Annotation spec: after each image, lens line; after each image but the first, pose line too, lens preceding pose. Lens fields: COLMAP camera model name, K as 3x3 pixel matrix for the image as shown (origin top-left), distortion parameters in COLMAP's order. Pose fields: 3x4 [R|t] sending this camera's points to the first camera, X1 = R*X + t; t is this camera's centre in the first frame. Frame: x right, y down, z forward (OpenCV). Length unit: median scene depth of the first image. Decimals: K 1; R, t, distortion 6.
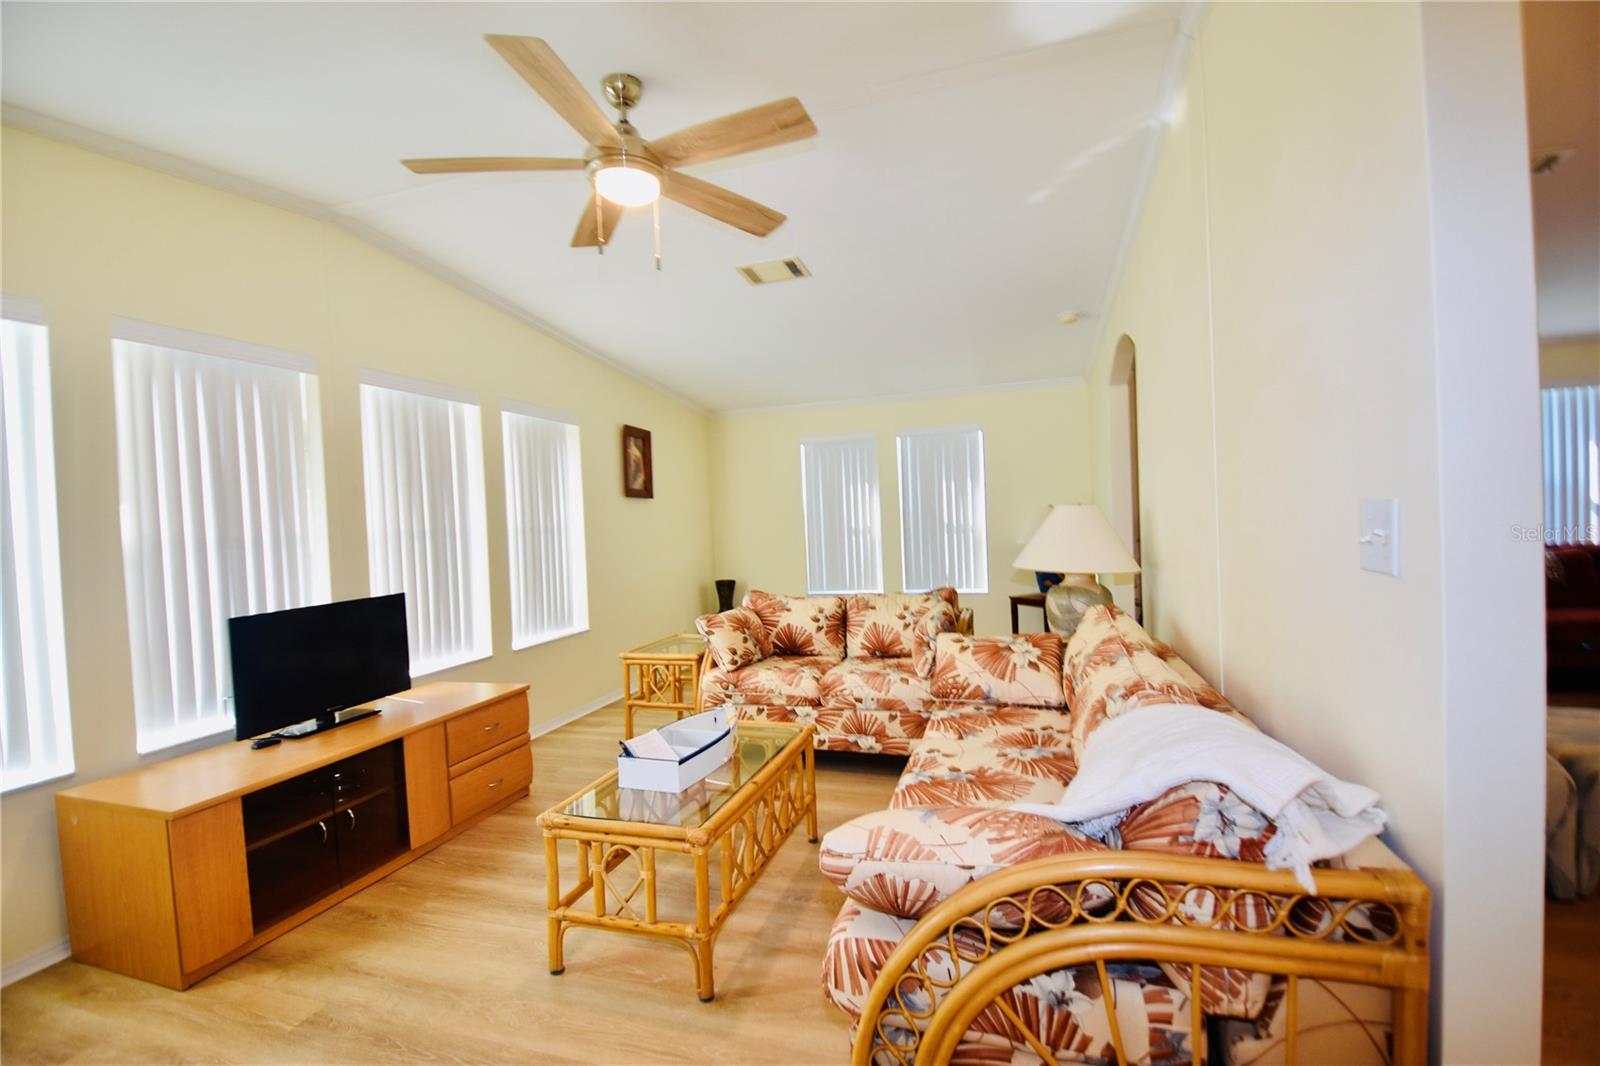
lens RADIAL K [[706.4, 0, 807.7], [0, 706.4, 535.6], [0, 0, 1]] dist [0.018473, -0.023279]
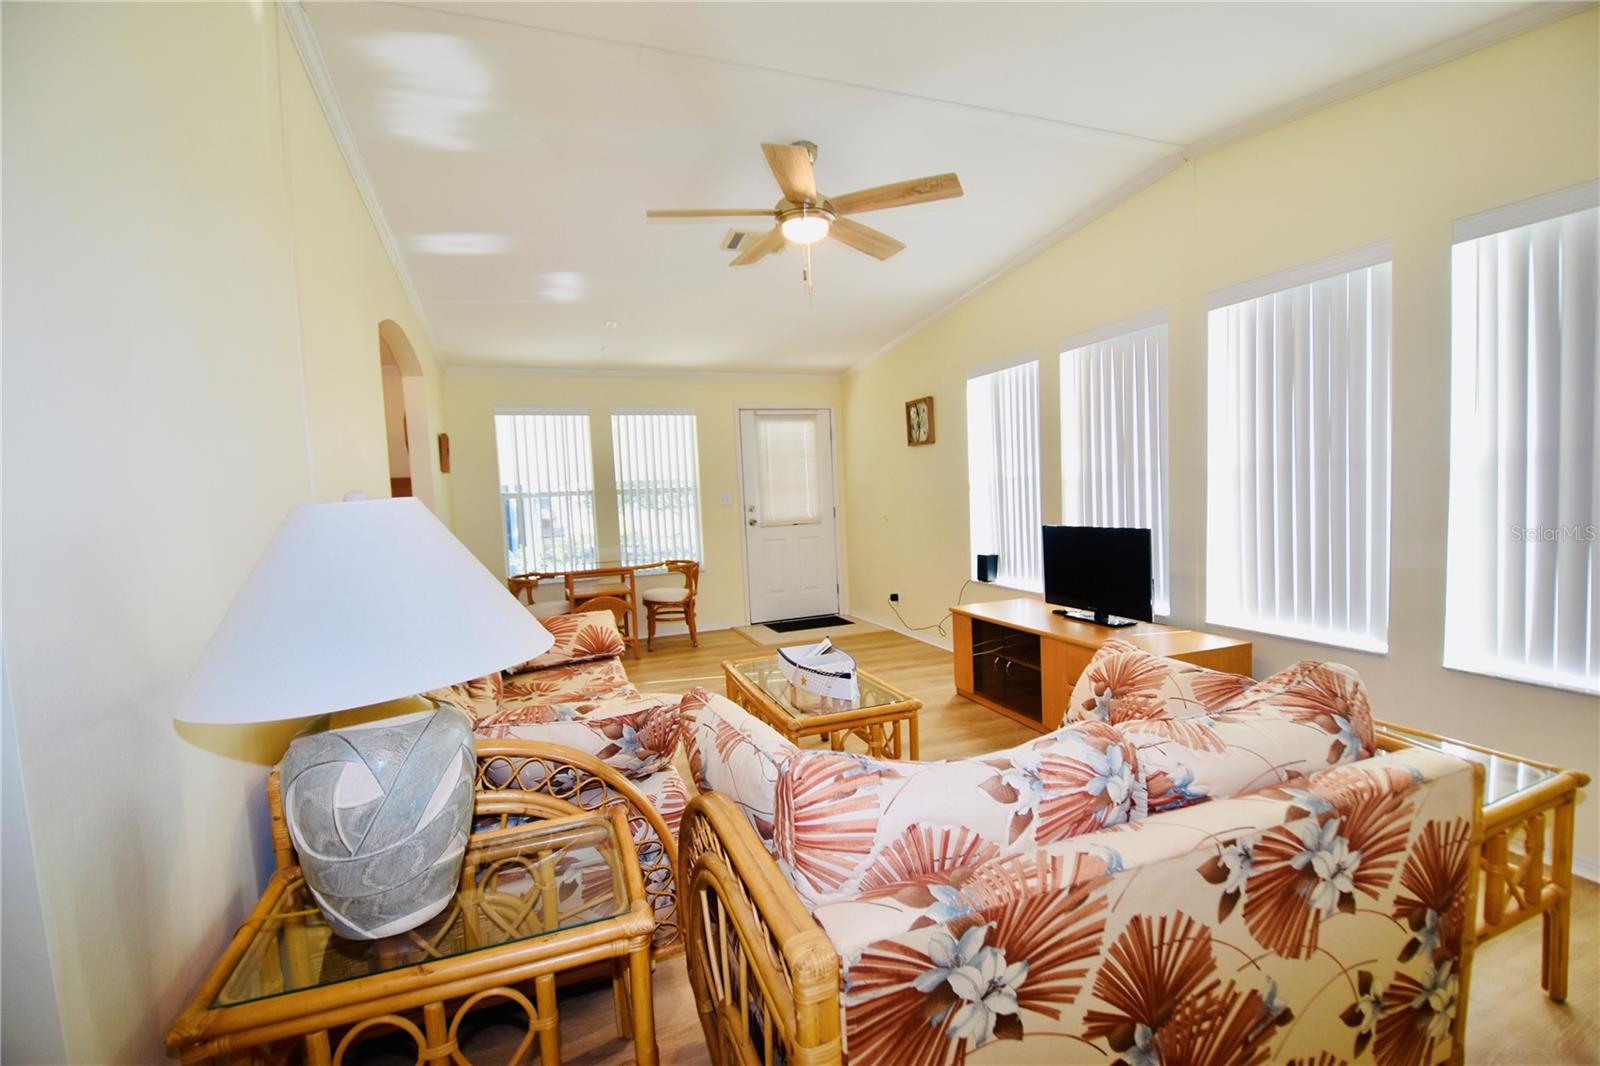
lens RADIAL K [[706.4, 0, 807.7], [0, 706.4, 535.6], [0, 0, 1]] dist [0.018473, -0.023279]
pose [[-0.782366, 0.115740, -0.611970, 0.515702], [0.059059, 0.991940, 0.112100, -0.062605], [0.620012, 0.051561, -0.782896, 1.706224]]
